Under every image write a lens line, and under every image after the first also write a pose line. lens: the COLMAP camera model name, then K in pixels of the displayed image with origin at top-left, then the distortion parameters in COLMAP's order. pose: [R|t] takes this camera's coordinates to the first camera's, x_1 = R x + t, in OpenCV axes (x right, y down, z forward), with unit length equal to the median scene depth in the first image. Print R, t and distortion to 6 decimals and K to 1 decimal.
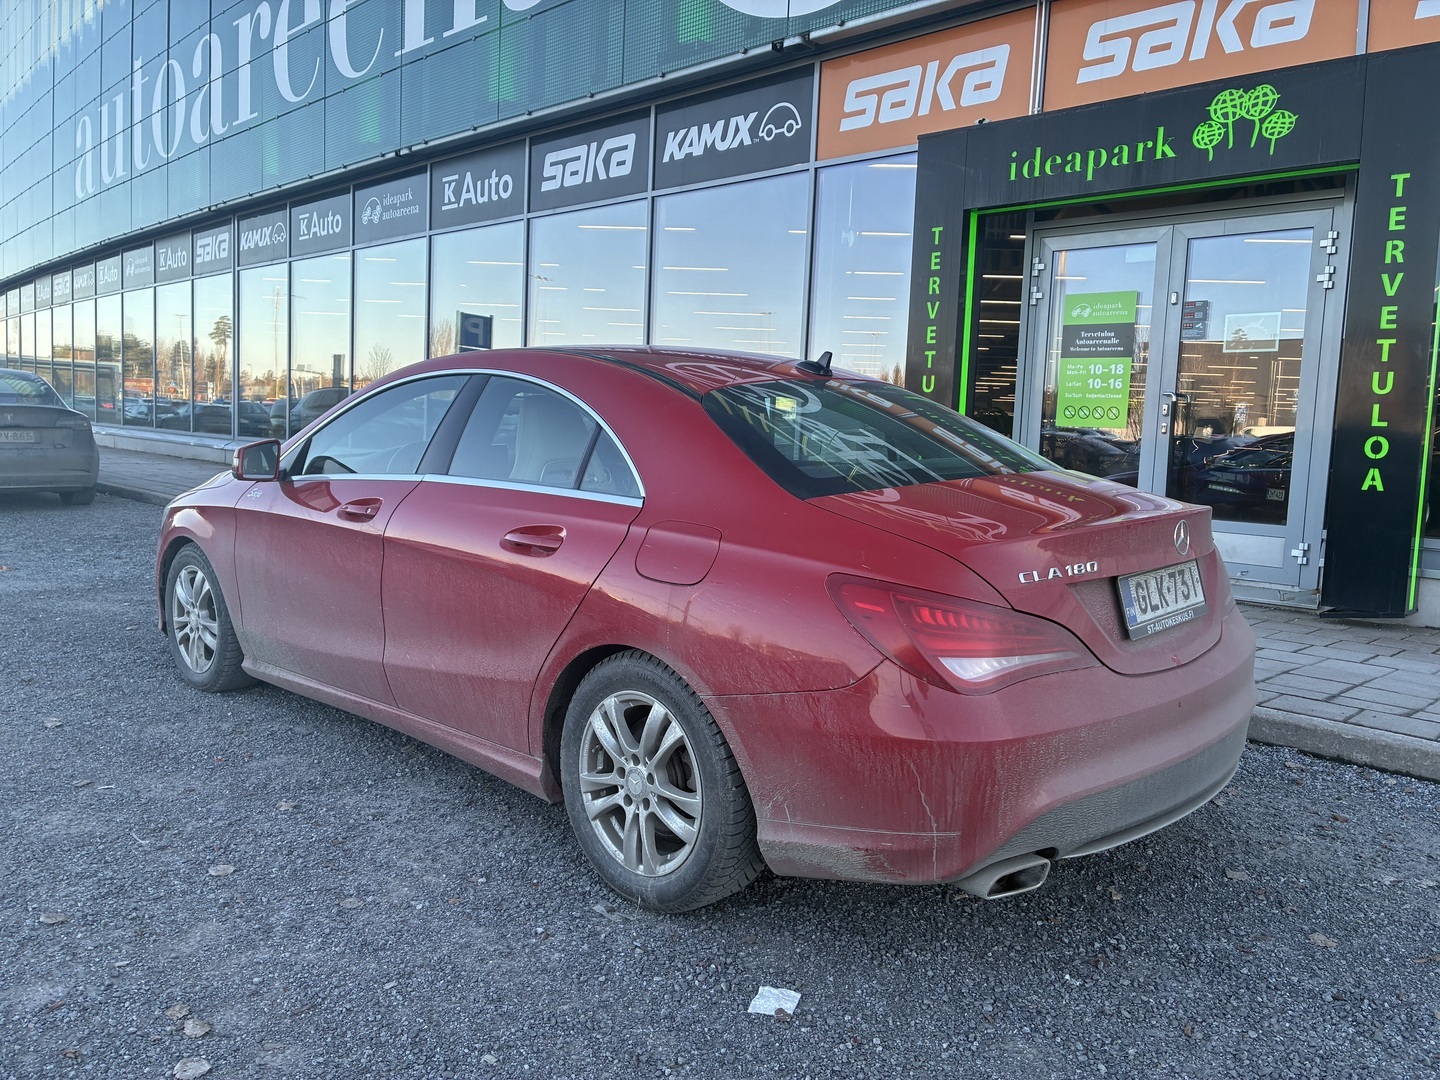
lens RADIAL K [[1081.7, 0, 720.0], [0, 1081.7, 540.0], [0, 0, 1]] dist [0.050571, -0.074892]
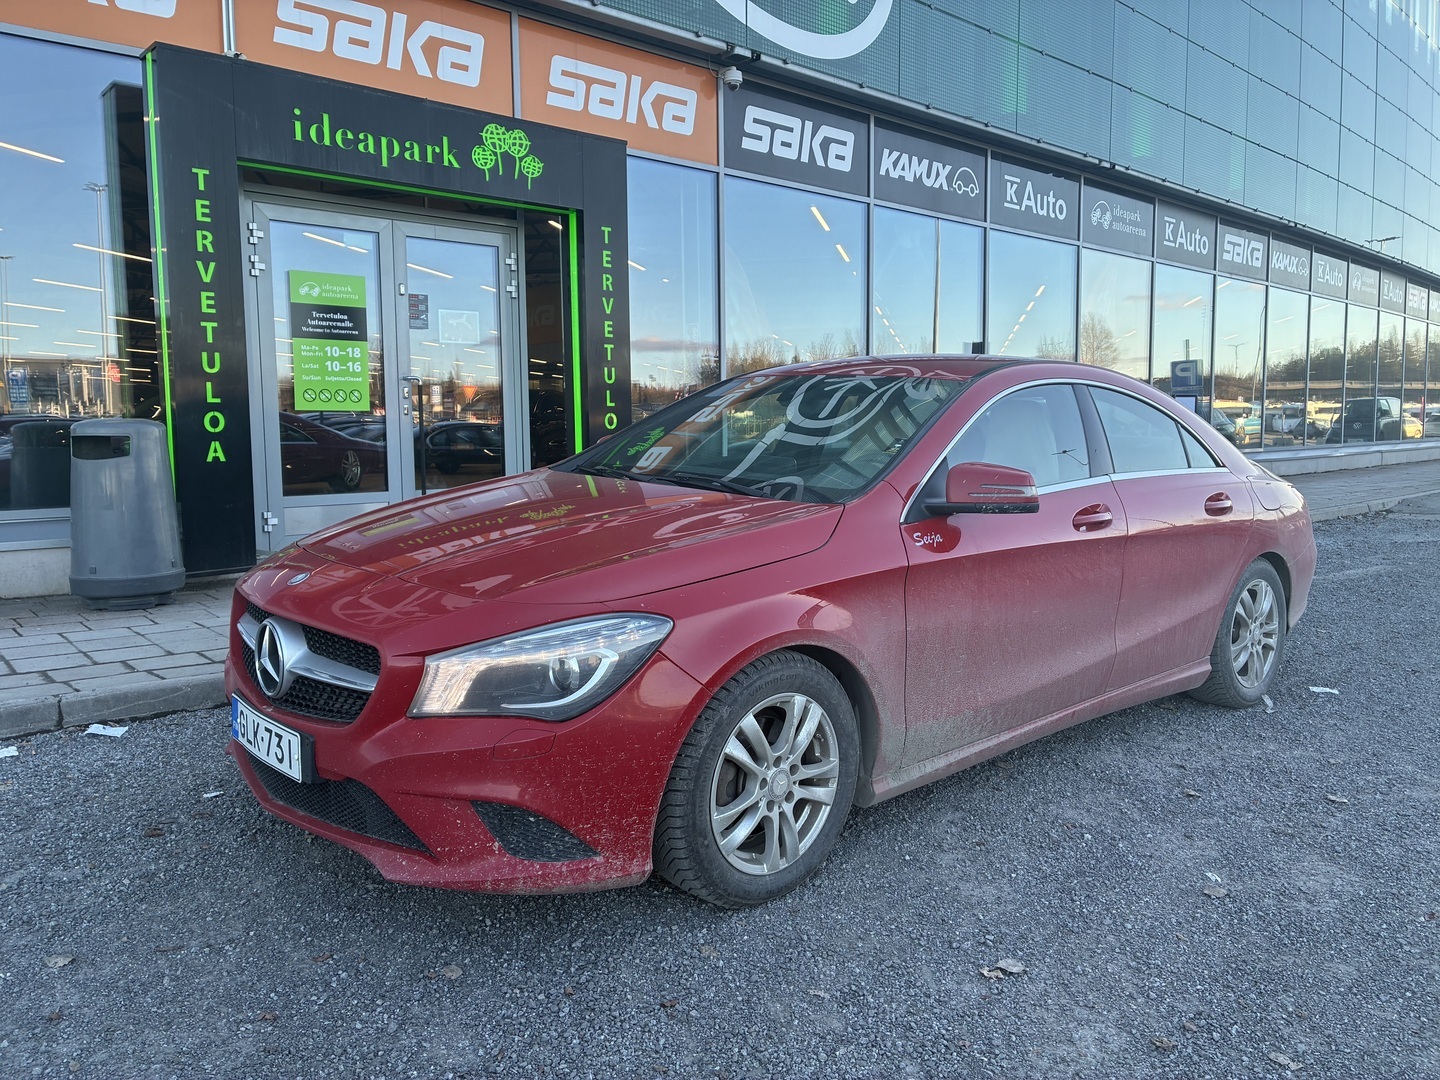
lens RADIAL K [[1053.1, 0, 721.7], [0, 1053.1, 566.6], [0, 0, 1]] dist [0.011889, 0.002116]
pose [[0.082574, -0.168922, 0.982164, -0.738705], [0.109295, 0.981120, 0.159553, -0.096698], [-0.990574, 0.094171, 0.099478, 0.696428]]
